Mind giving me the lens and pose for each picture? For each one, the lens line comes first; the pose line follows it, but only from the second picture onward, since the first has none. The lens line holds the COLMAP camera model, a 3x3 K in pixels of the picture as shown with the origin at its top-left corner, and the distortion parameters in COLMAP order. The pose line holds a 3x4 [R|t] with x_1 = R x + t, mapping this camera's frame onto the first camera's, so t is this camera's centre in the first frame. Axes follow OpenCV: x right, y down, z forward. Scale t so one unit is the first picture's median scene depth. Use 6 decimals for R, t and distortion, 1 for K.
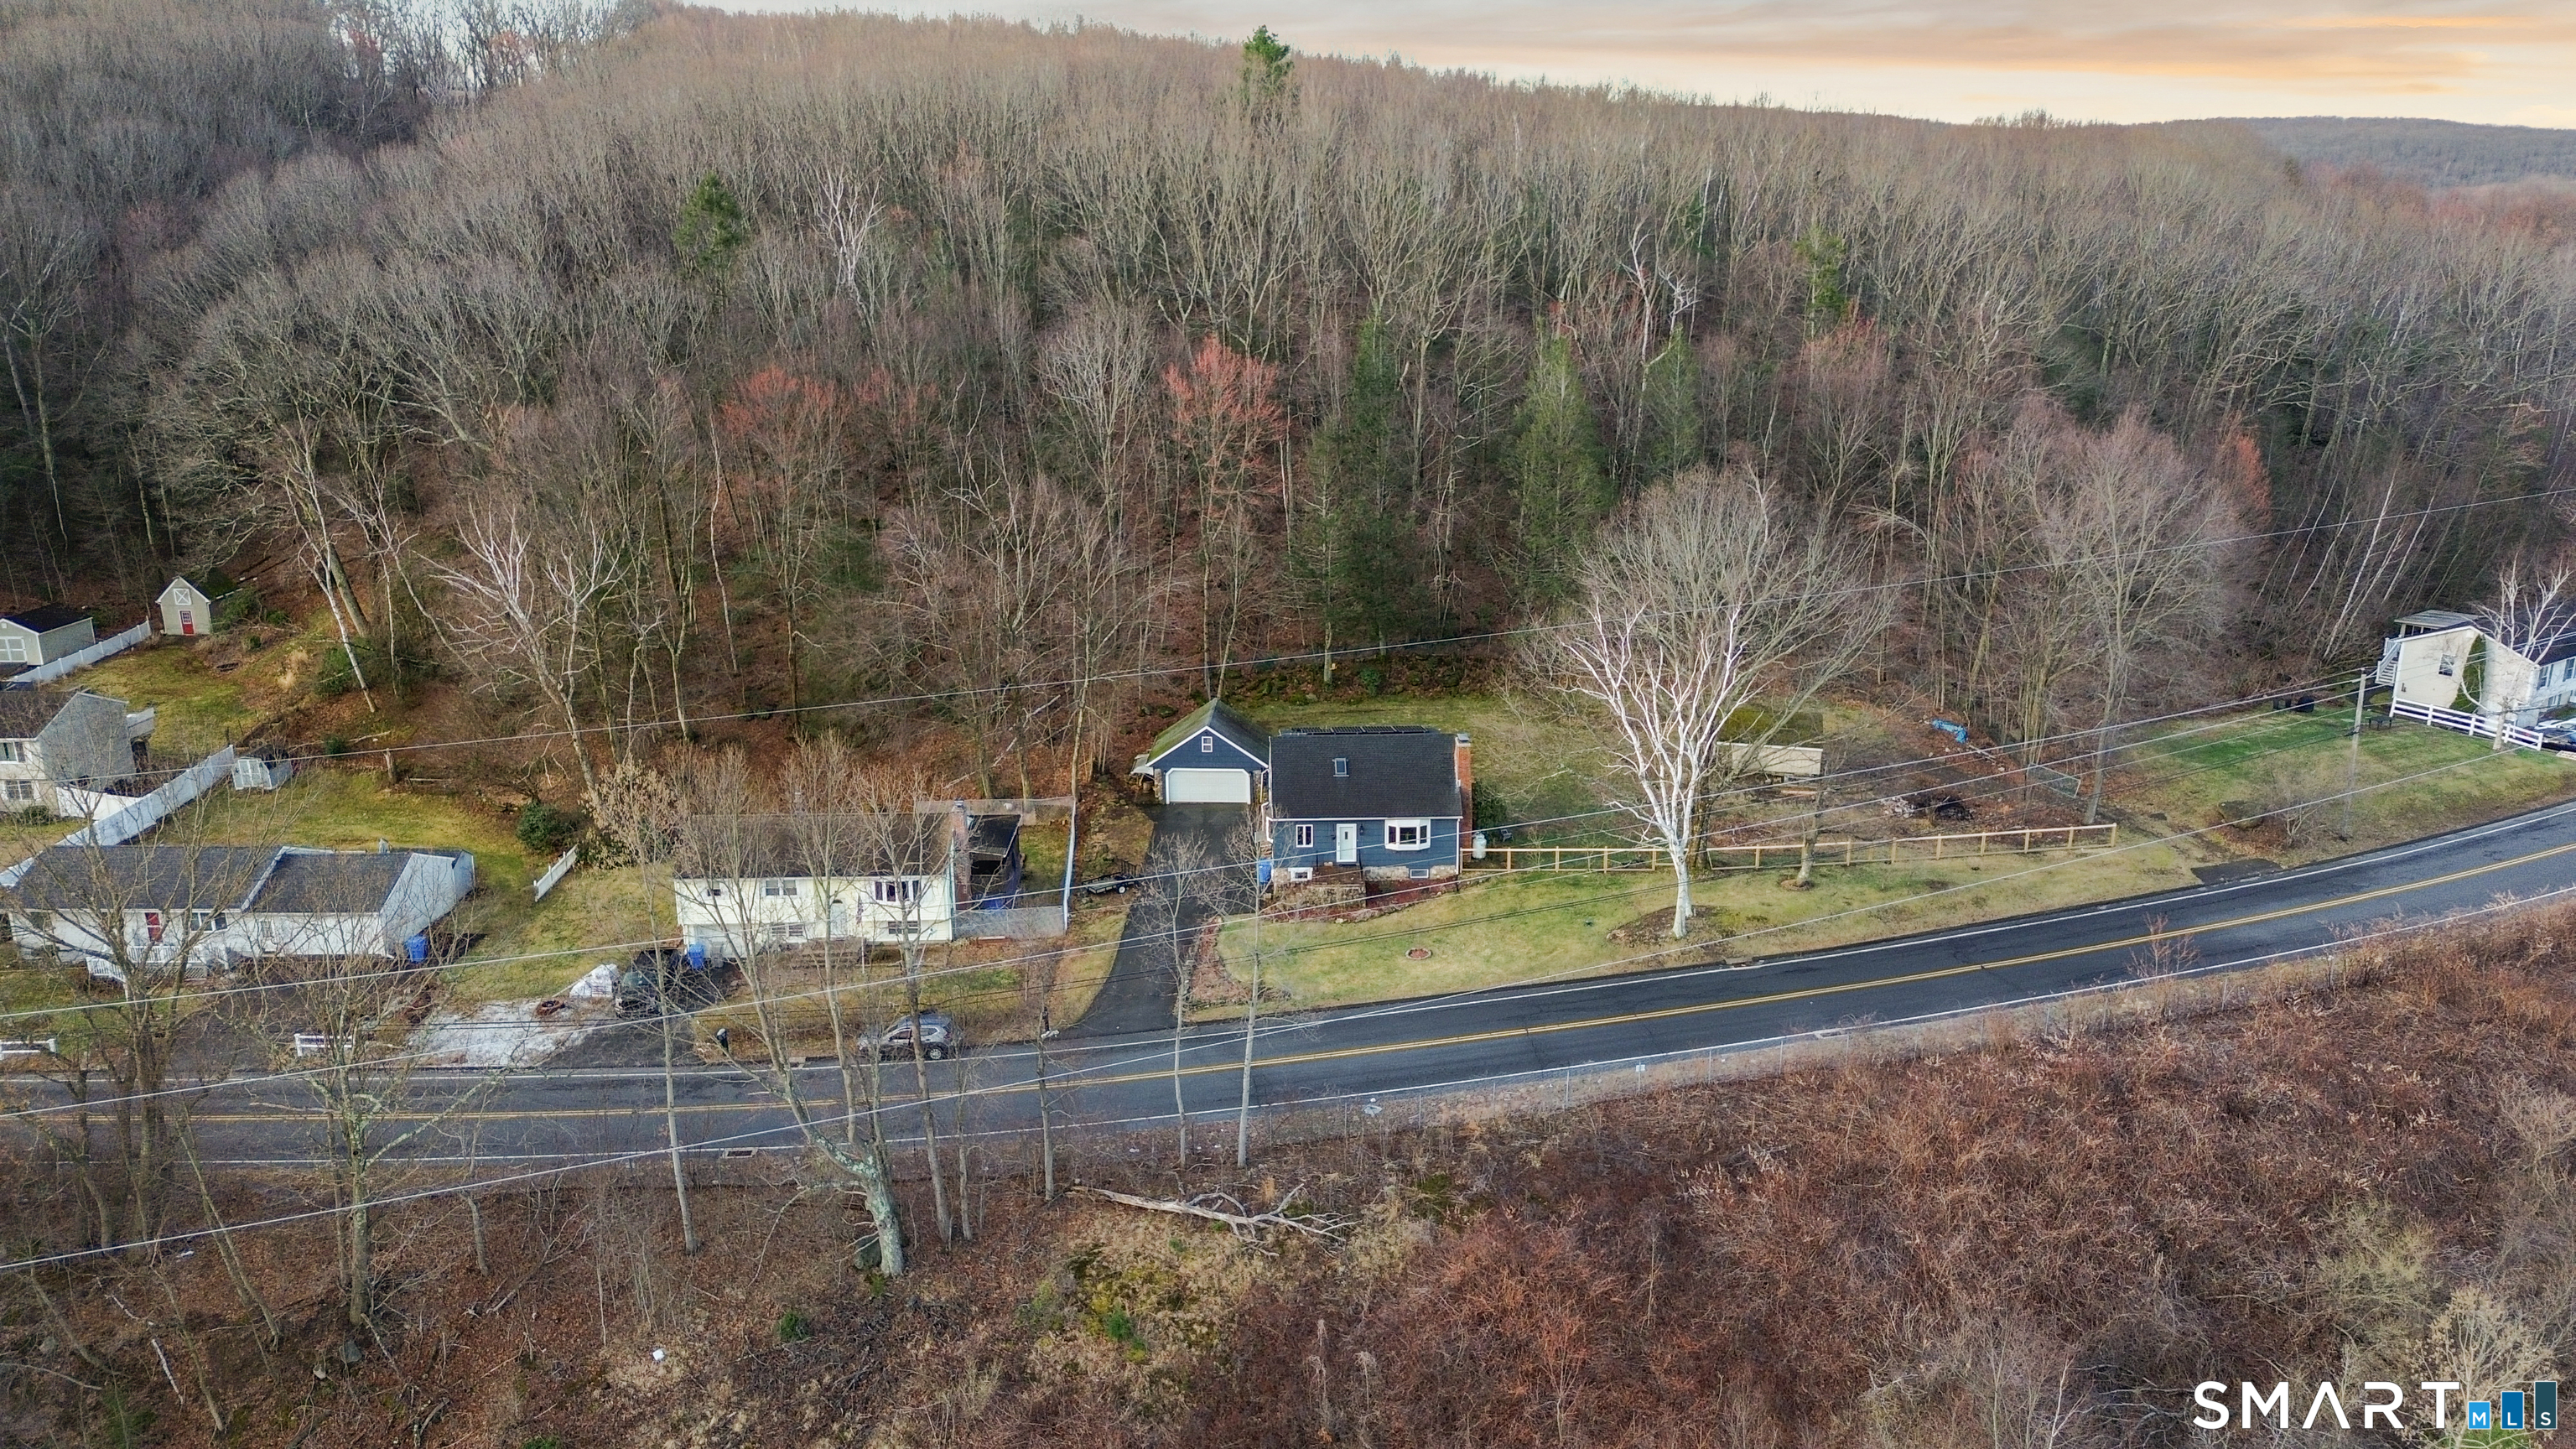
lens RADIAL K [[1815.2, 0, 1271.9], [0, 1815.2, 728.6], [0, 0, 1]] dist [0.070742, -0.071307]
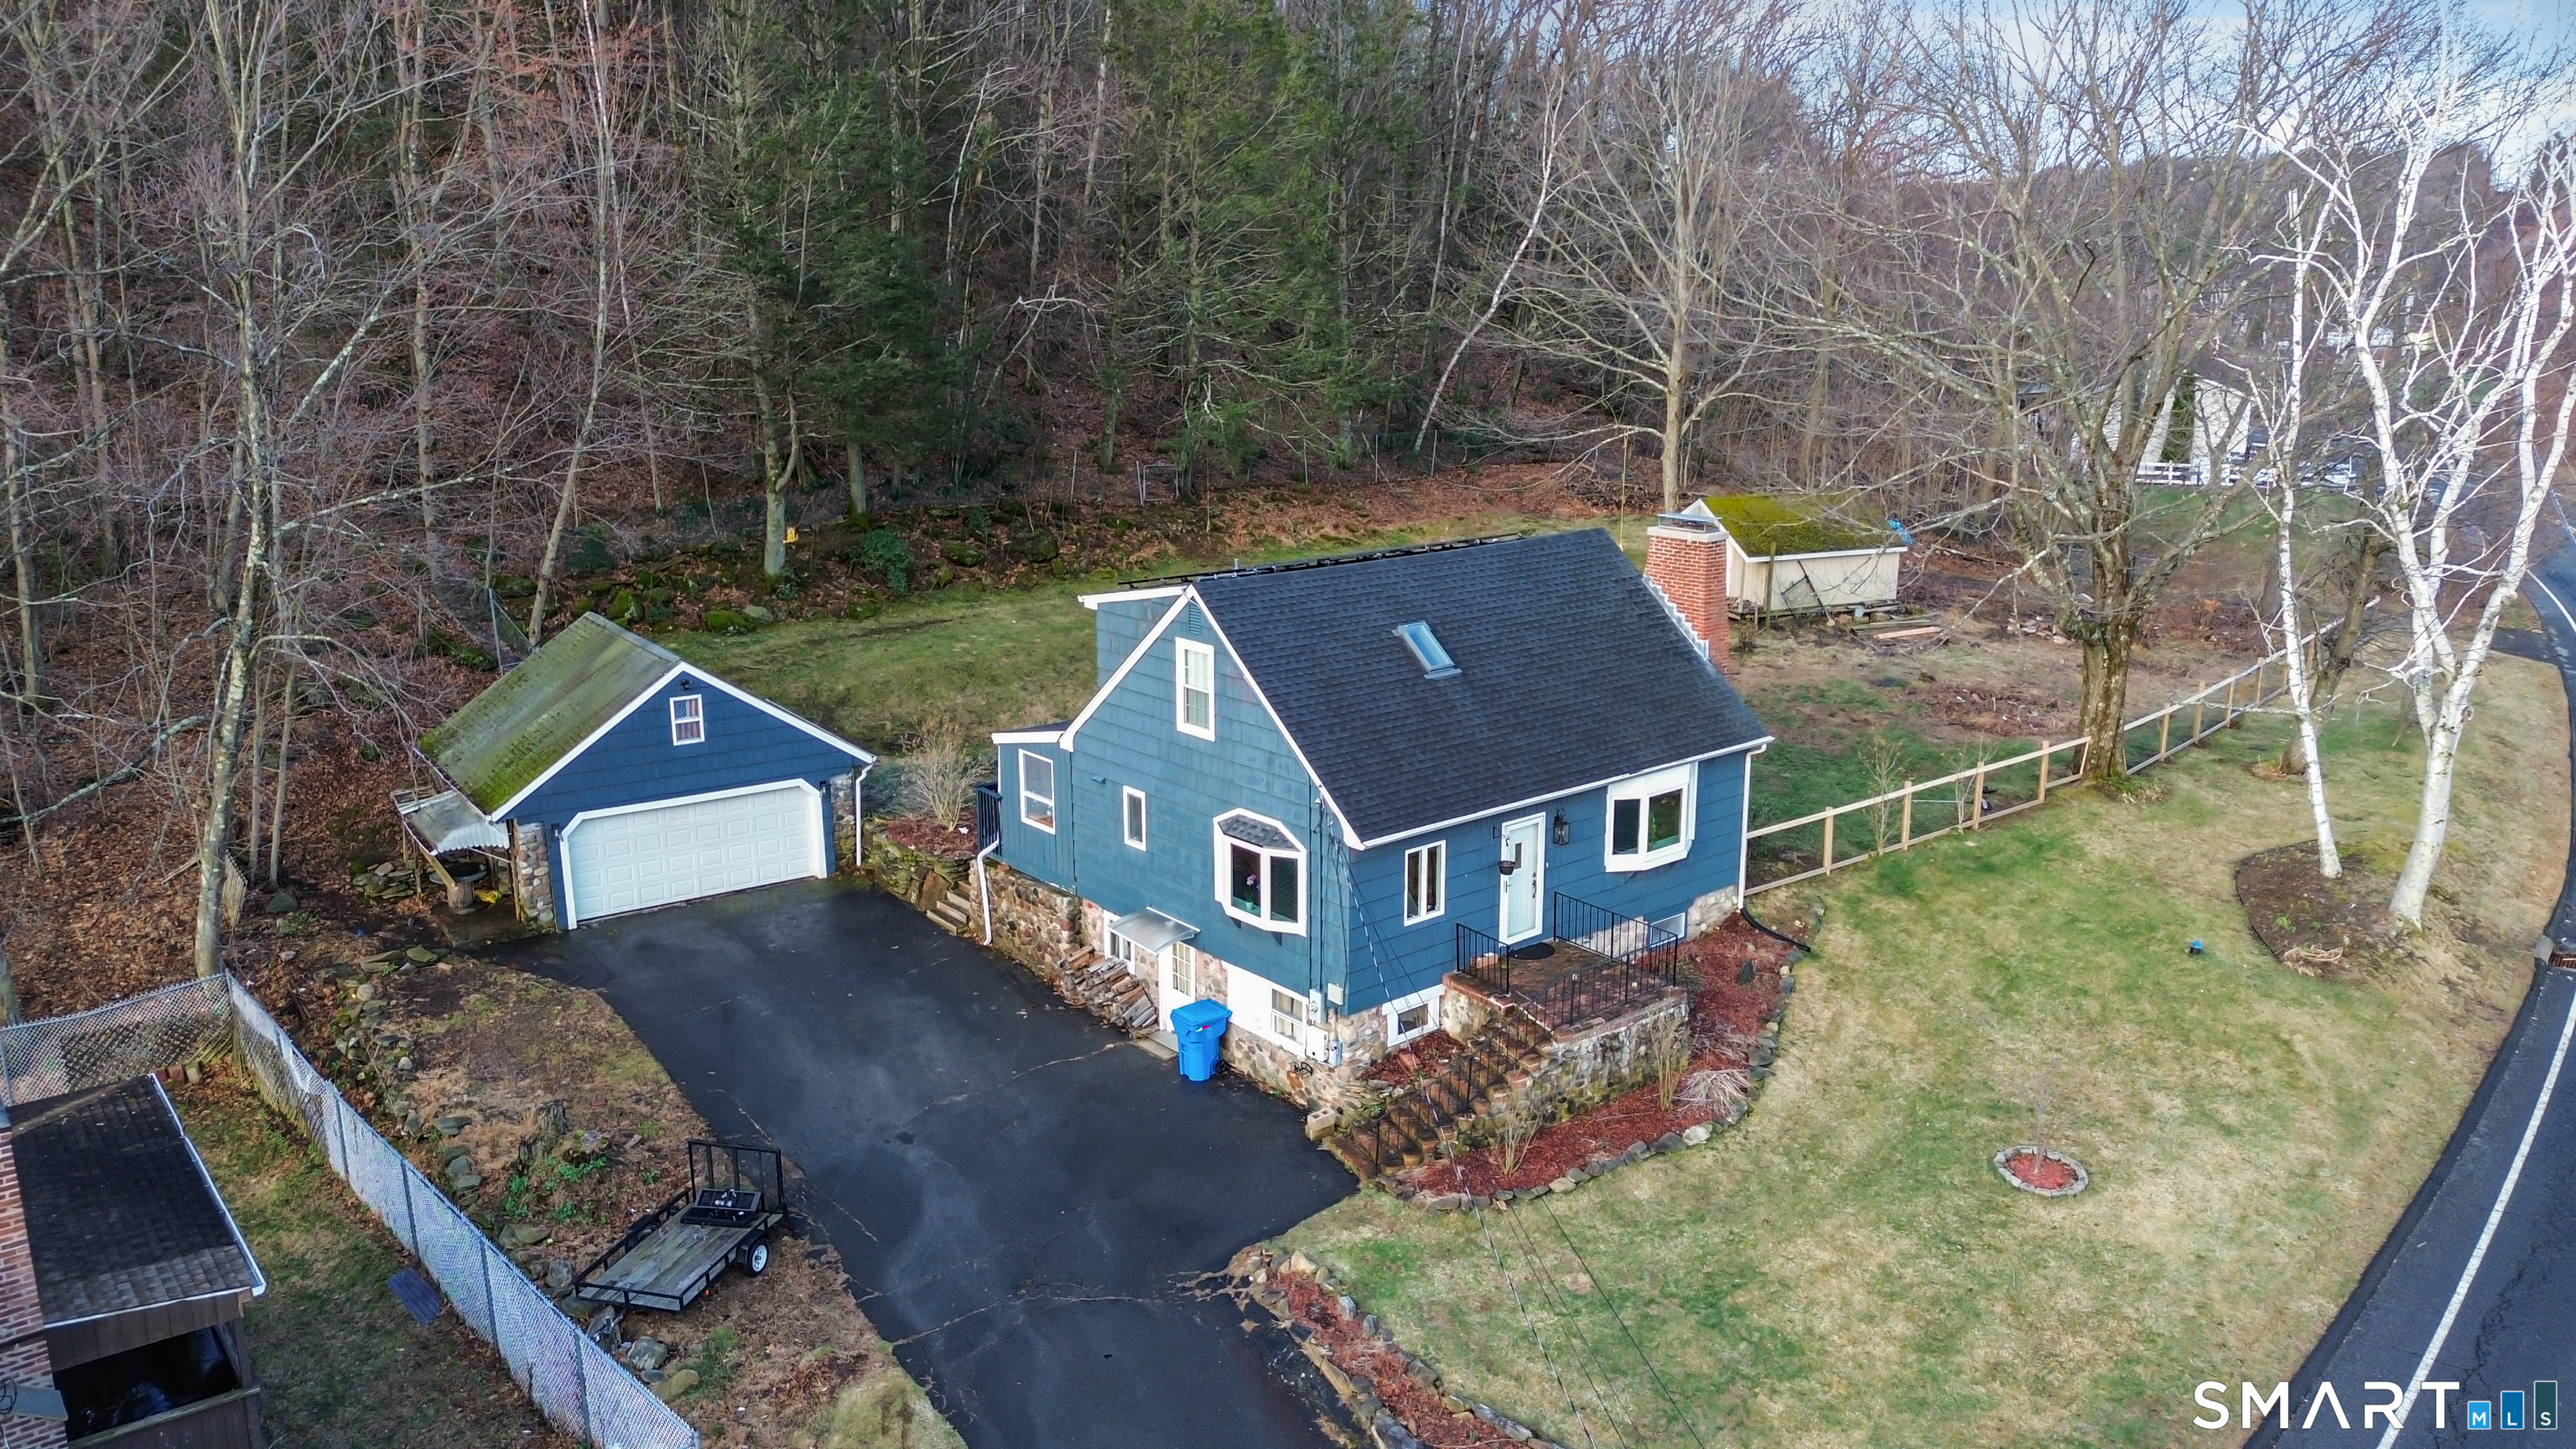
lens RADIAL K [[1815.2, 0, 1271.9], [0, 1815.2, 728.6], [0, 0, 1]] dist [0.070742, -0.071307]
pose [[0.779855, -0.140653, 0.609953, -0.167132], [0.165513, 0.986081, 0.015771, 0.024333], [-0.603682, 0.088656, 0.792281, 0.733537]]
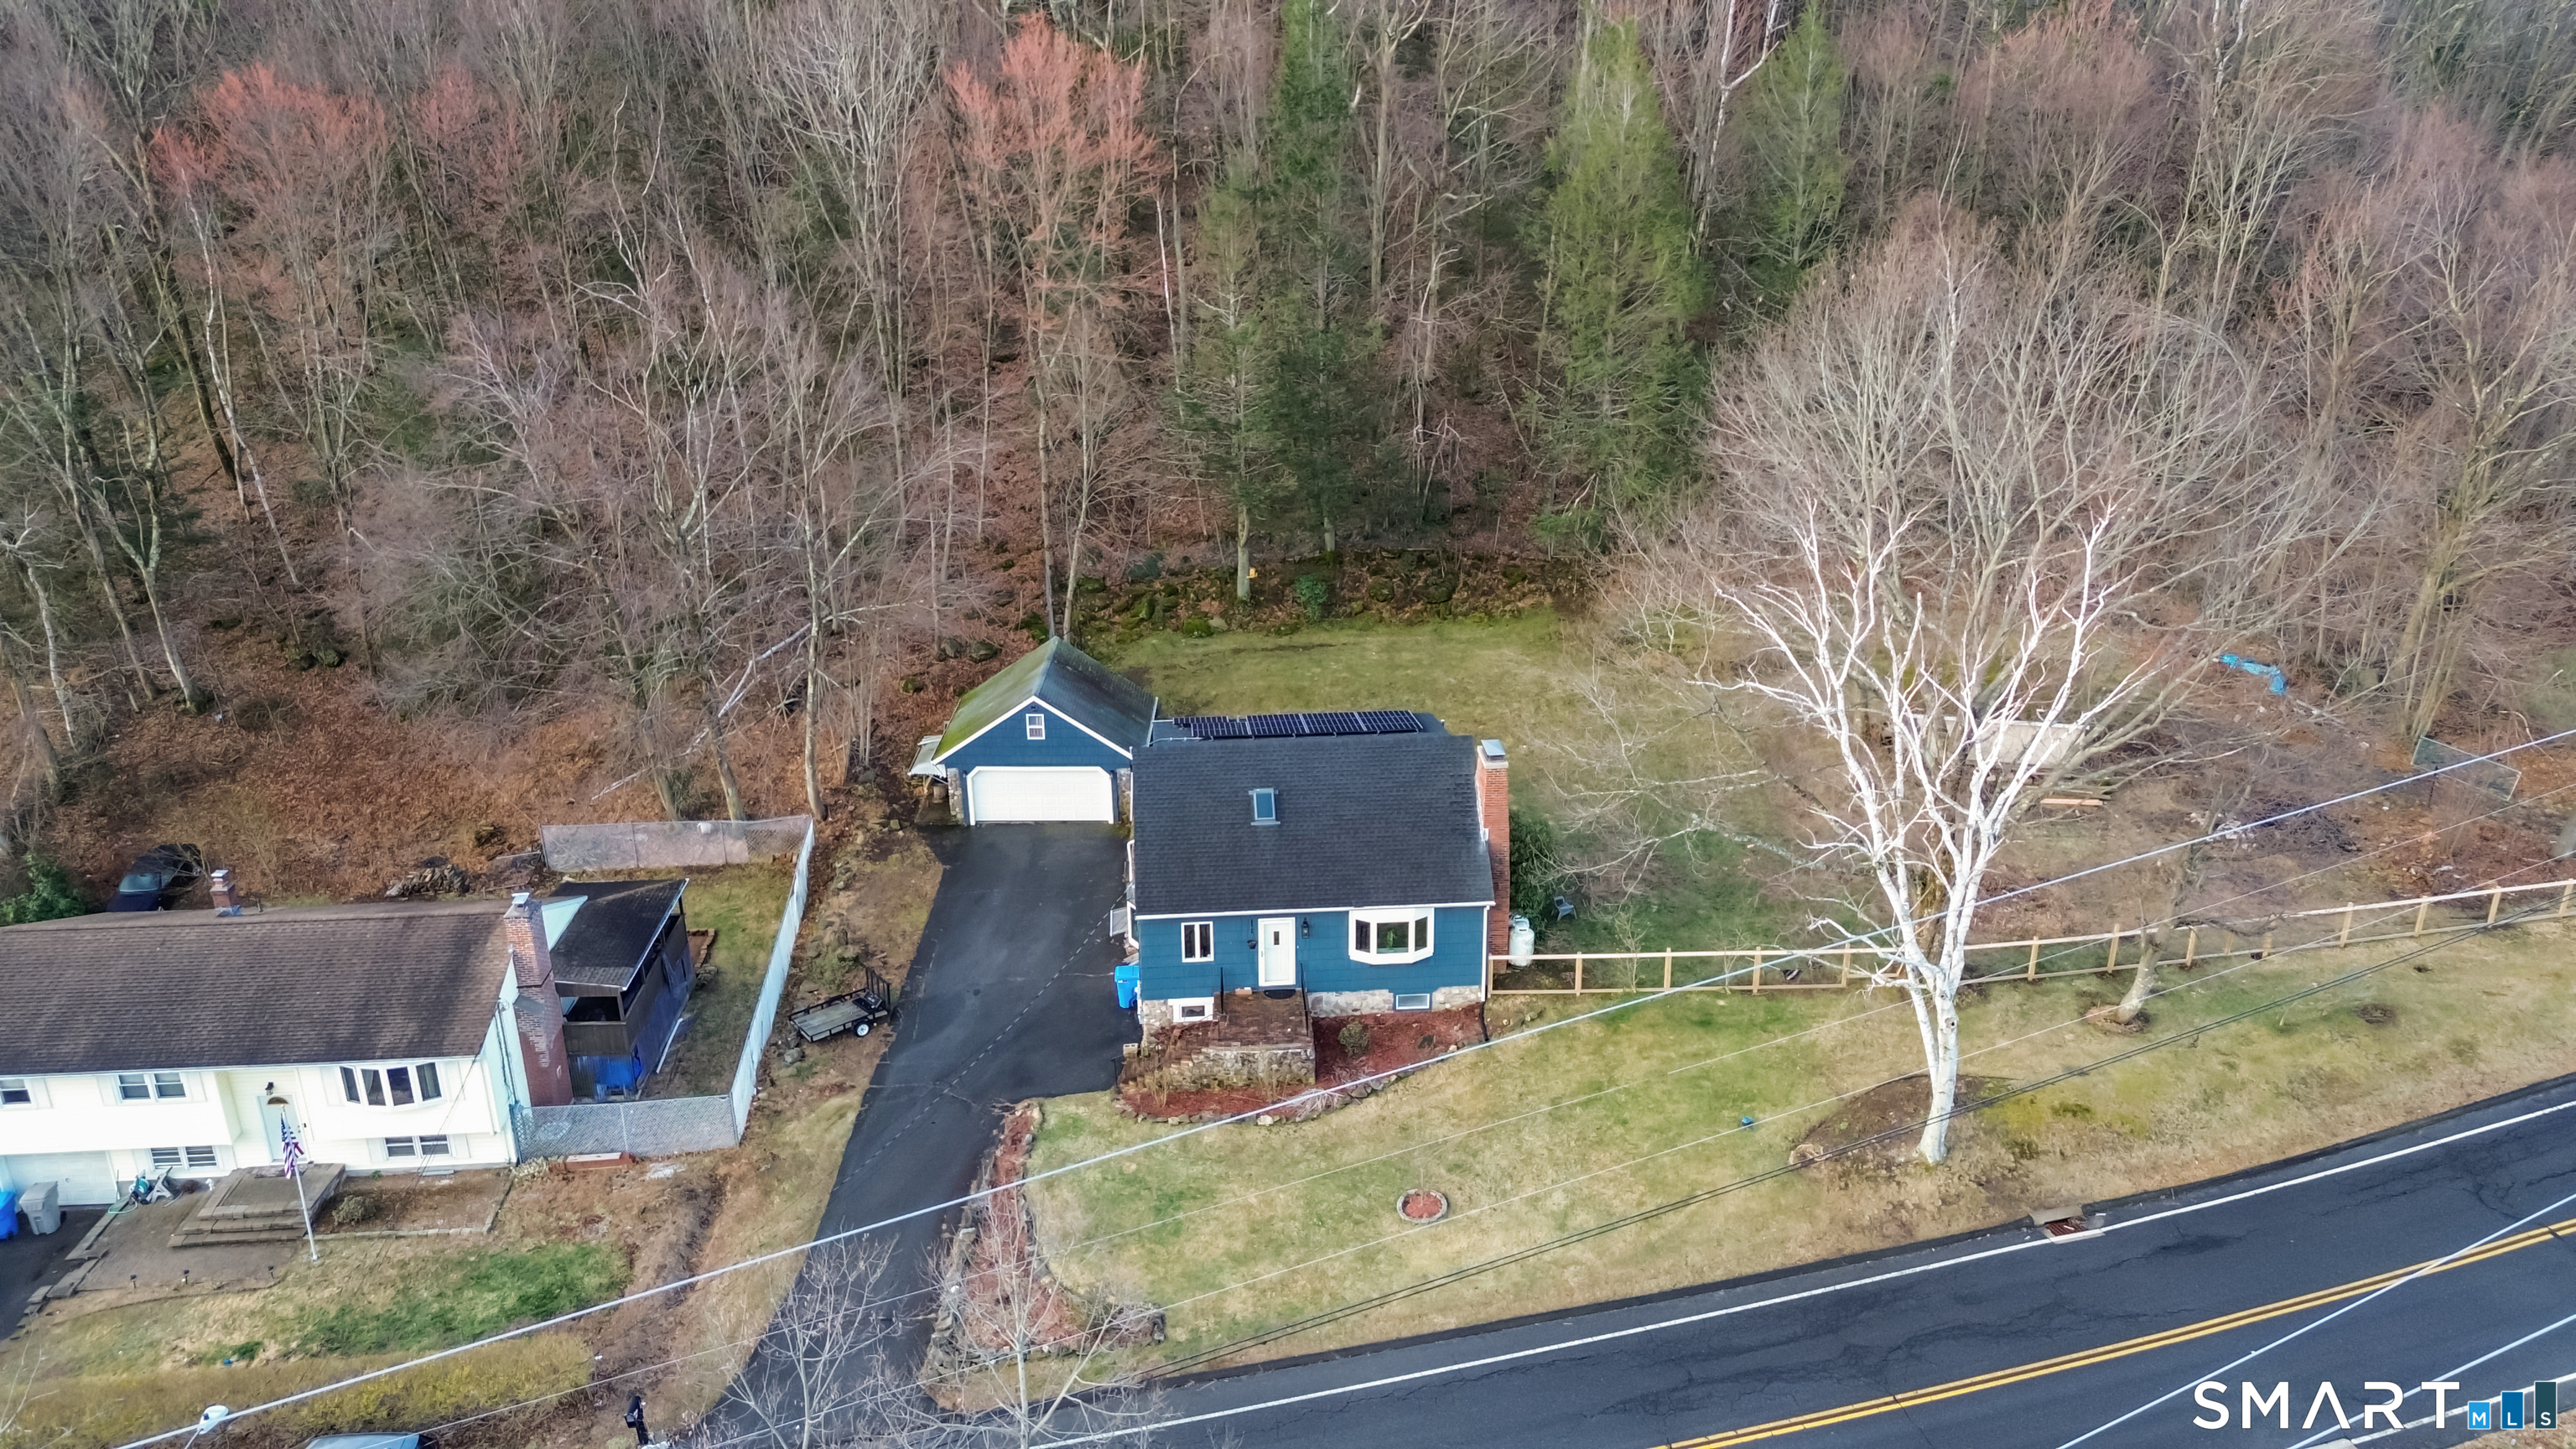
lens RADIAL K [[1814.6, 0, 1288.0], [0, 1814.6, 724.5], [0, 0, 1]] dist [0.065290, -0.068234]
pose [[0.998734, -0.017809, 0.047045, 0.019300], [0.013131, 0.995107, 0.097932, -0.052098], [-0.048559, -0.097190, 0.994081, 0.450314]]
